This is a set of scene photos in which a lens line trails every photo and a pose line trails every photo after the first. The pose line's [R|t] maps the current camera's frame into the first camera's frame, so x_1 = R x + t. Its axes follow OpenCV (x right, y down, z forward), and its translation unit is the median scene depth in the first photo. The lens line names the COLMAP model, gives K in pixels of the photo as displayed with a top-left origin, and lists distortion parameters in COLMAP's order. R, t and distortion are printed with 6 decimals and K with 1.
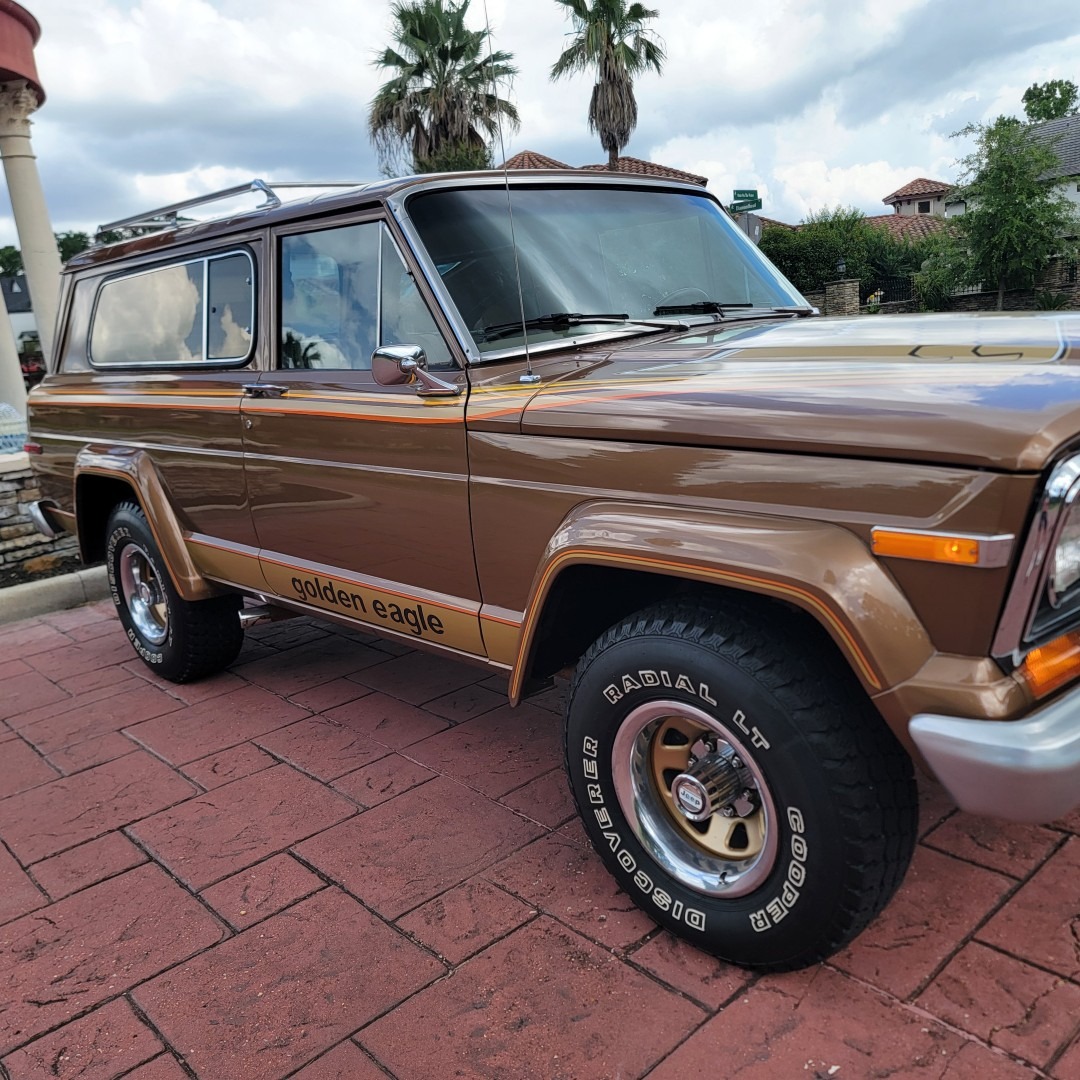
lens RADIAL K [[1044.1, 0, 540.0], [0, 1044.1, 540.0], [0, 0, 1]] dist [0.064590, -0.030554]
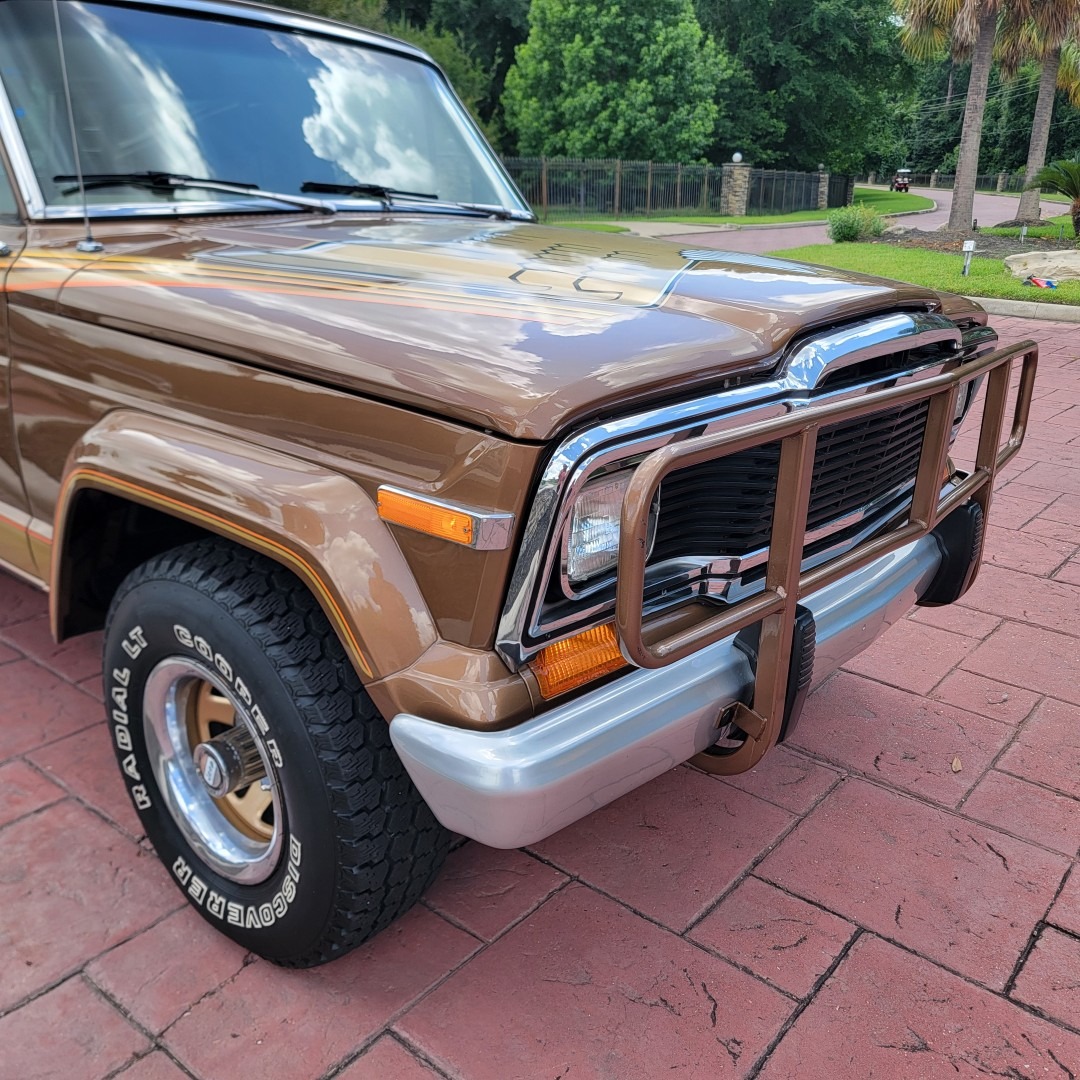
lens RADIAL K [[1044.1, 0, 540.0], [0, 1044.1, 540.0], [0, 0, 1]] dist [0.064590, -0.030554]
pose [[0.987042, 0.087622, 0.134428, 0.287766], [-0.101432, 0.989847, 0.099567, -0.055070], [-0.124339, -0.111912, 0.985908, 0.144271]]
